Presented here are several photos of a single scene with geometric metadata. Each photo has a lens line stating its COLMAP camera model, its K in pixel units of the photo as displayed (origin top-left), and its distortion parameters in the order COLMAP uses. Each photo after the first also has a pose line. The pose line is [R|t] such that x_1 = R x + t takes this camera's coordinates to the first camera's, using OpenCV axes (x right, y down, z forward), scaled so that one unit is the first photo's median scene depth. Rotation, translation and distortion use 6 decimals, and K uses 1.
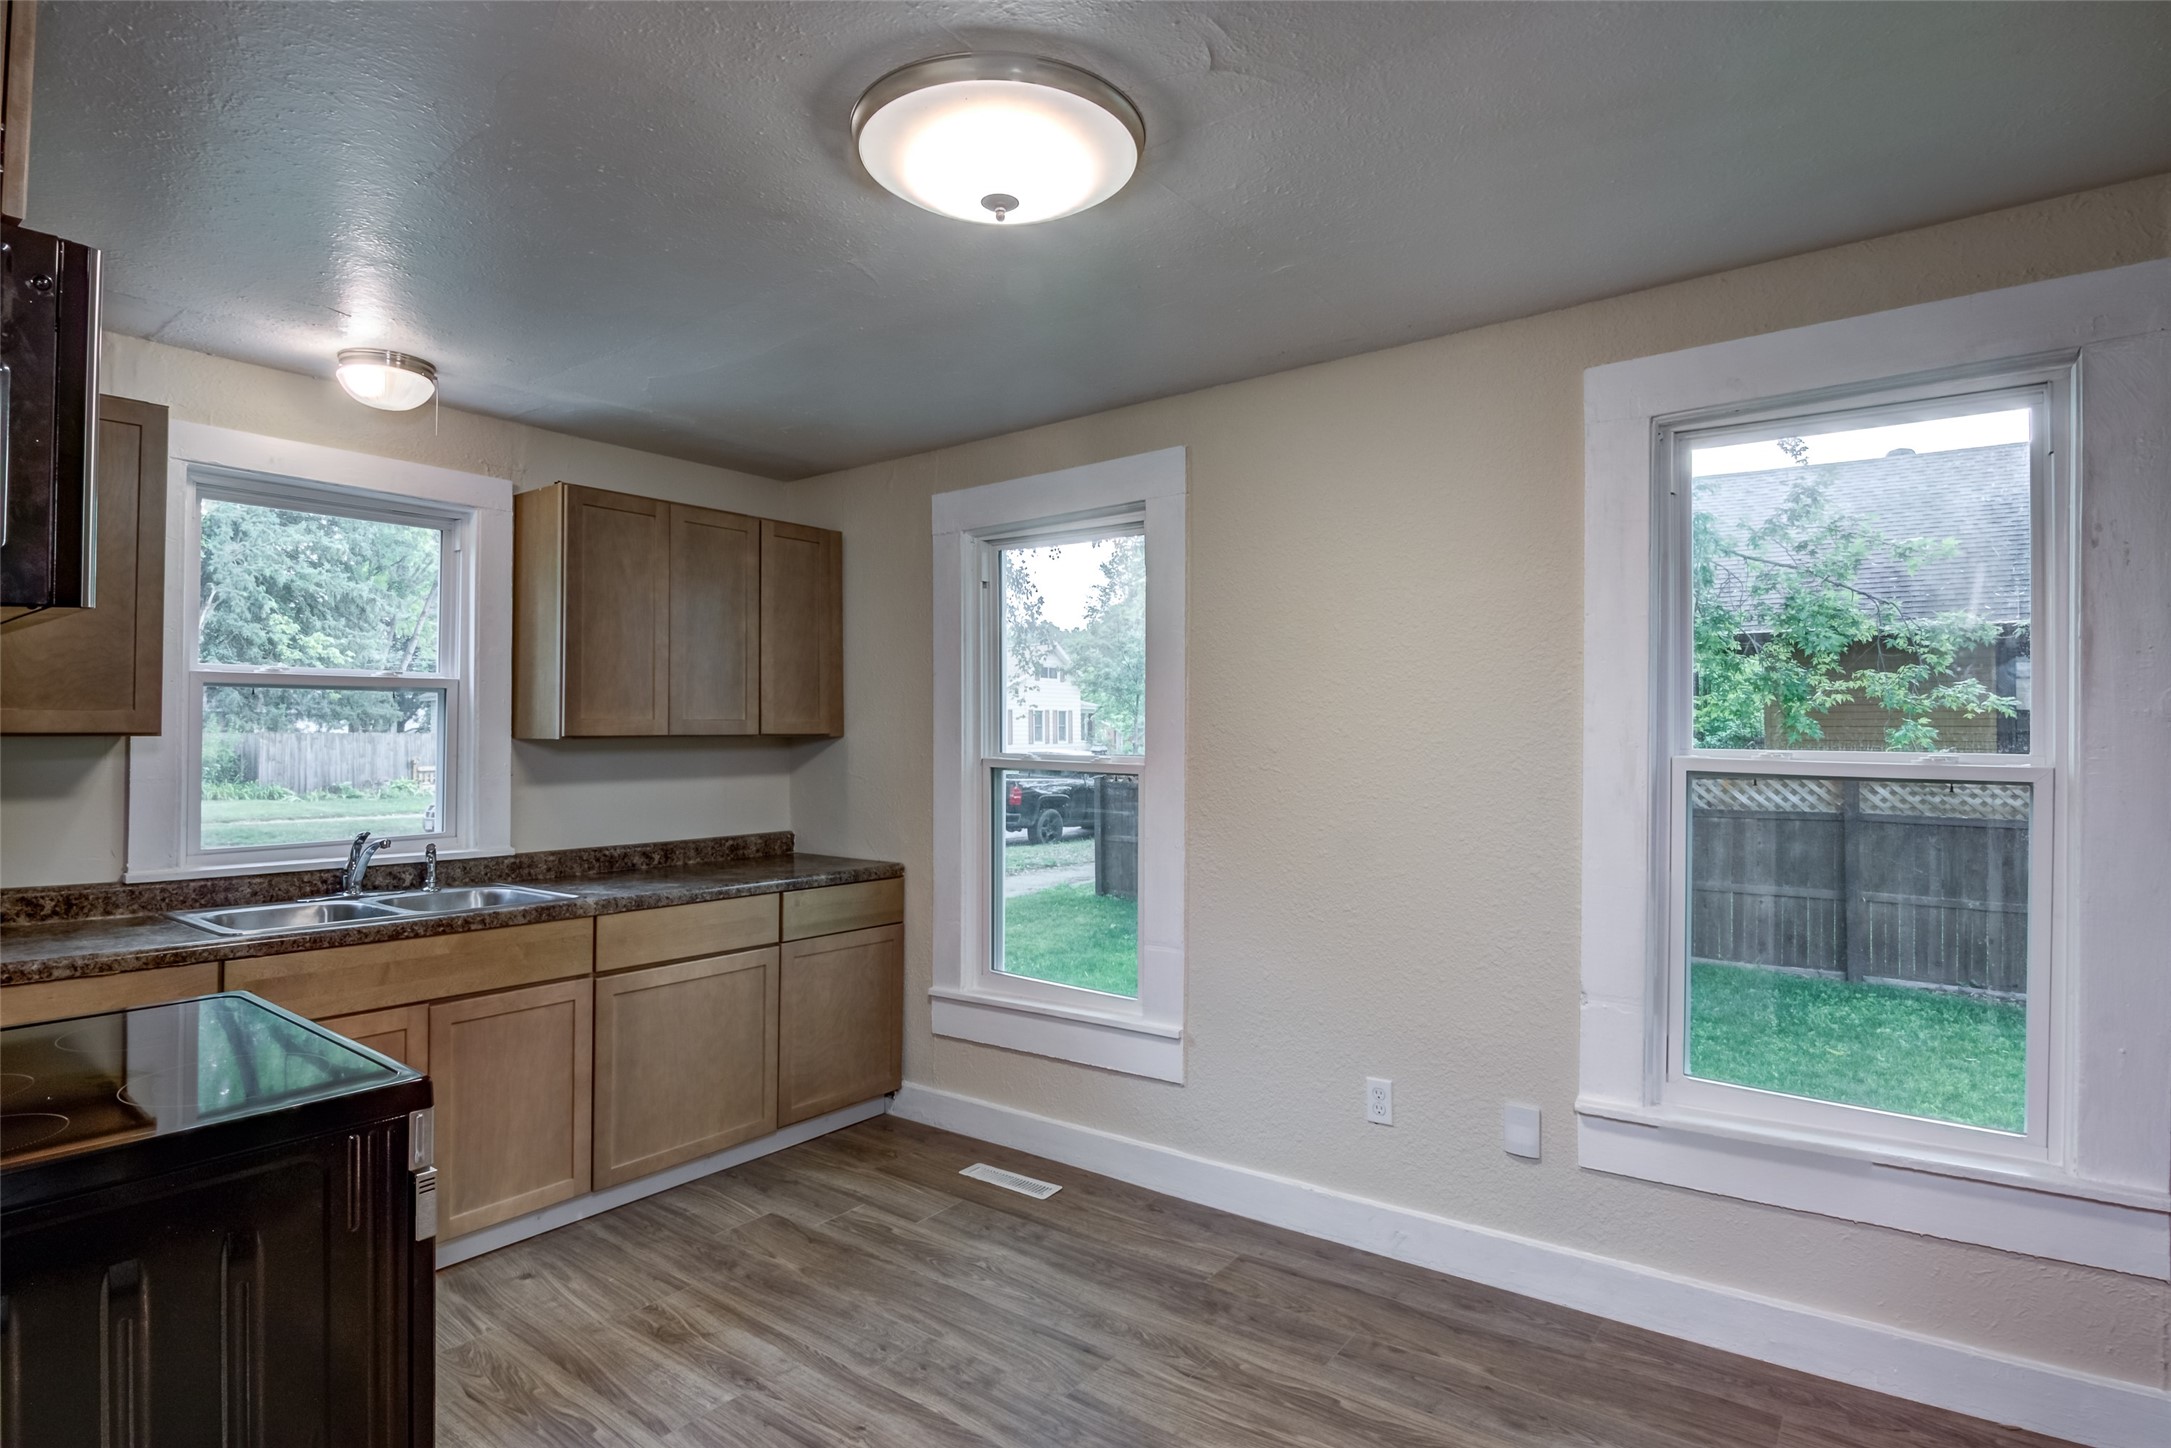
lens RADIAL K [[1113.4, 0, 1085.5], [0, 1113.4, 724.0], [0, 0, 1]] dist [-0.002048, -0.012961]
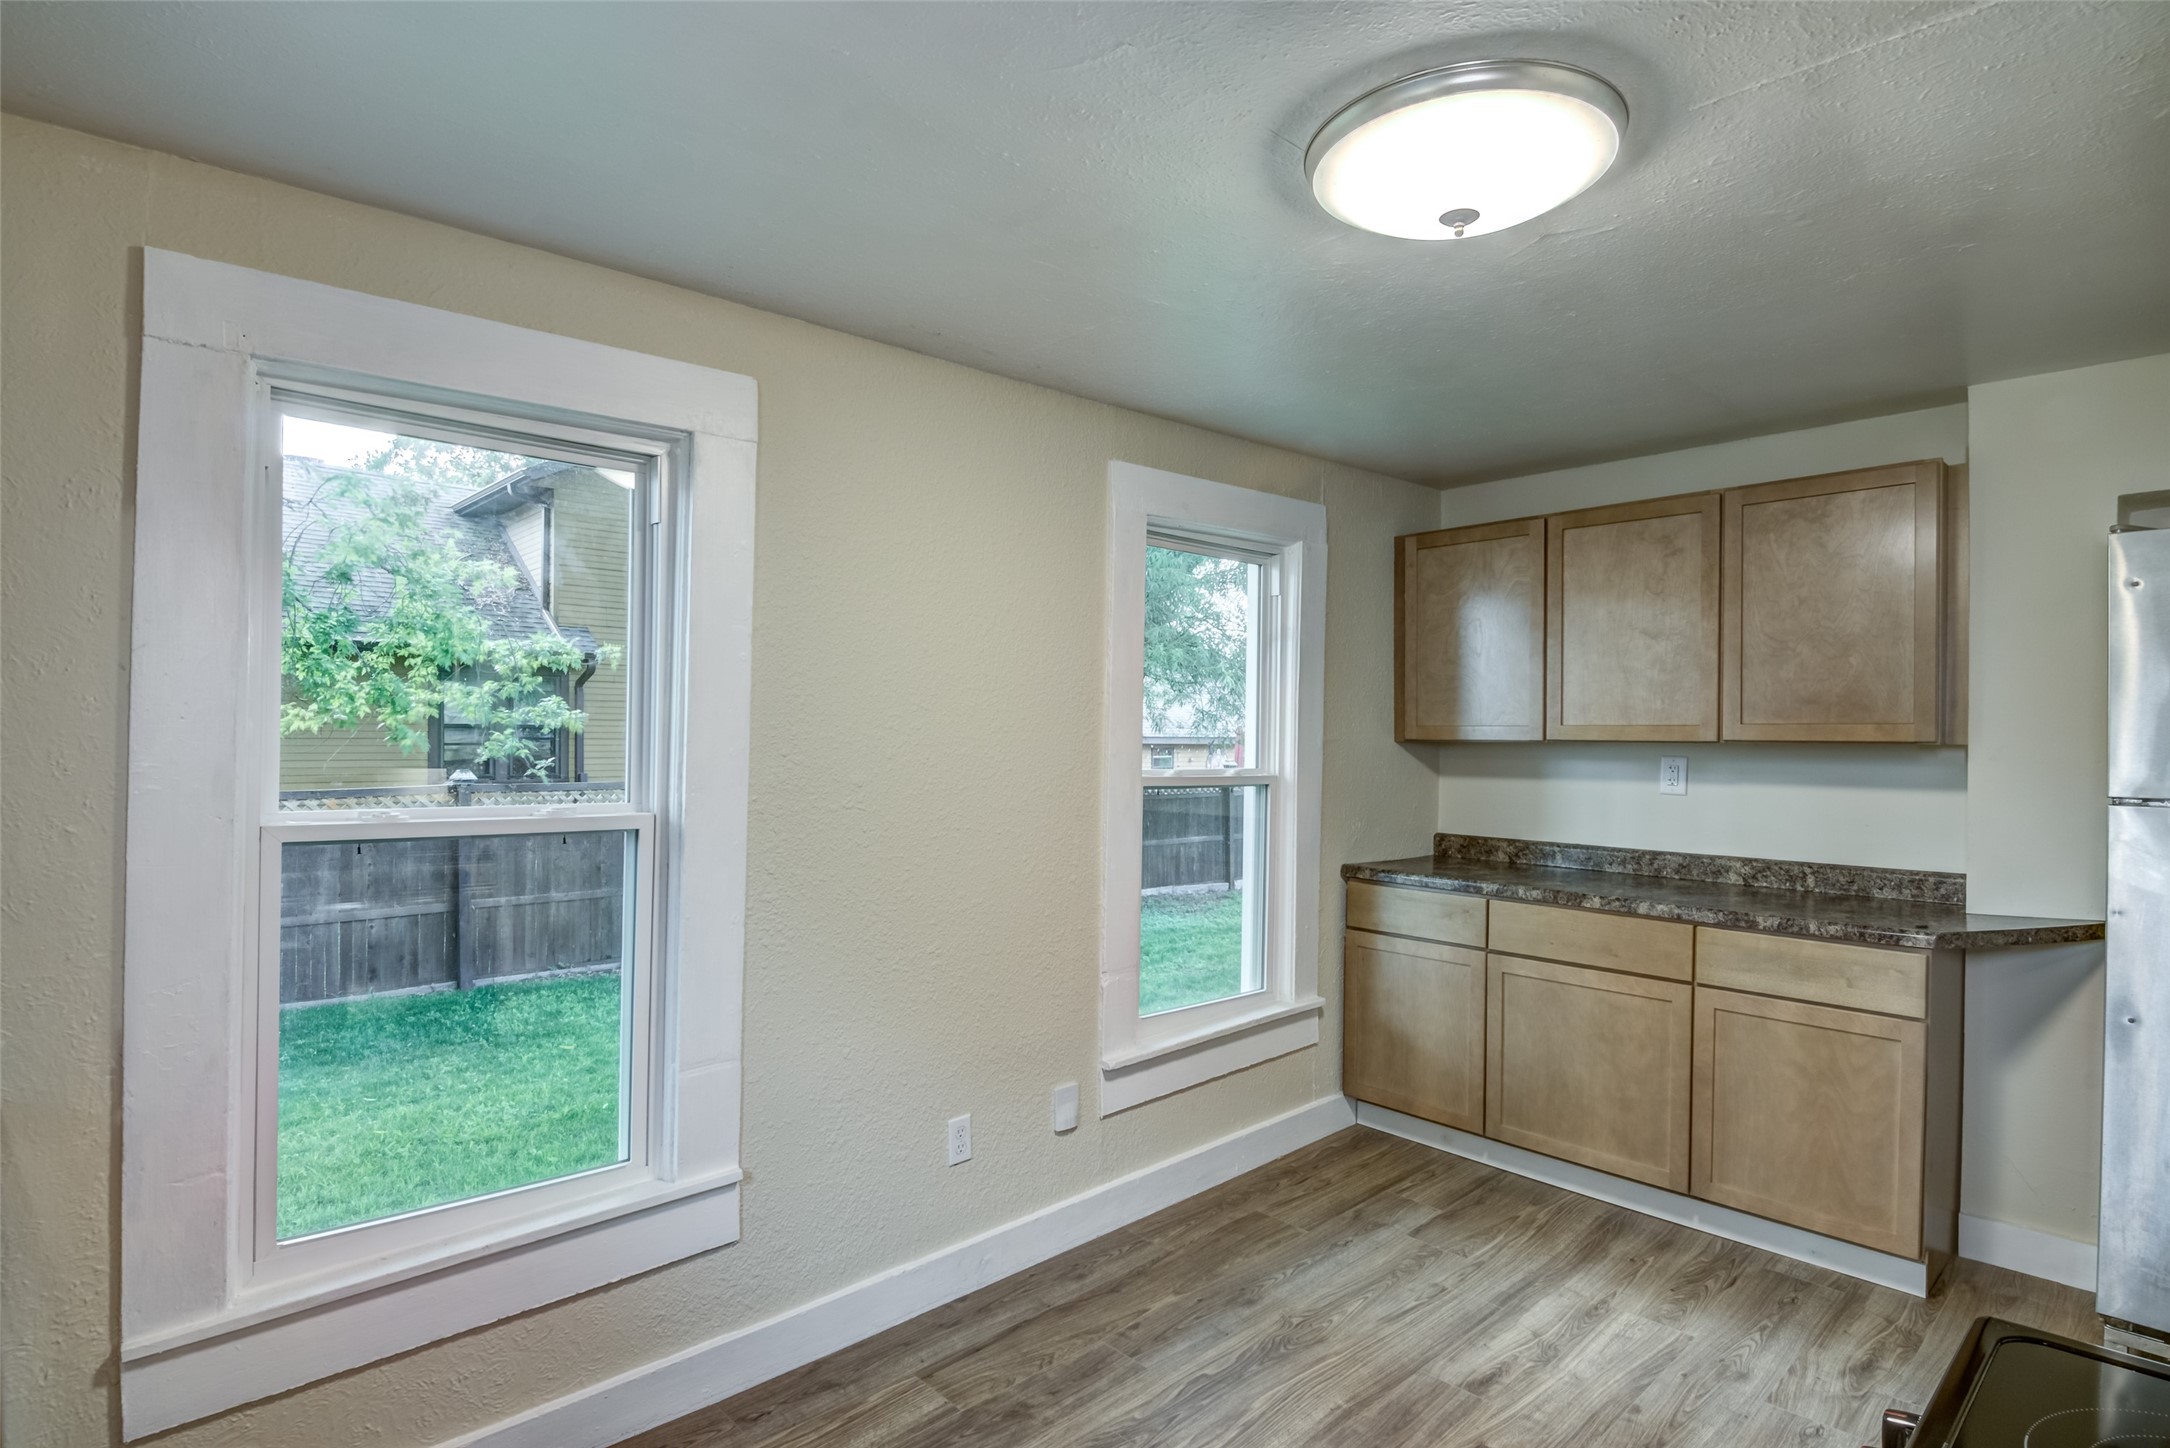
lens RADIAL K [[1139.9, 0, 1083.6], [0, 1139.9, 745.9], [0, 0, 1]] dist [-0.004947, -0.000481]
pose [[0.161665, -0.007857, 0.986814, -0.588419], [-0.006898, 0.999935, 0.009092, -0.013012], [-0.986822, -0.008277, 0.161601, 0.617801]]
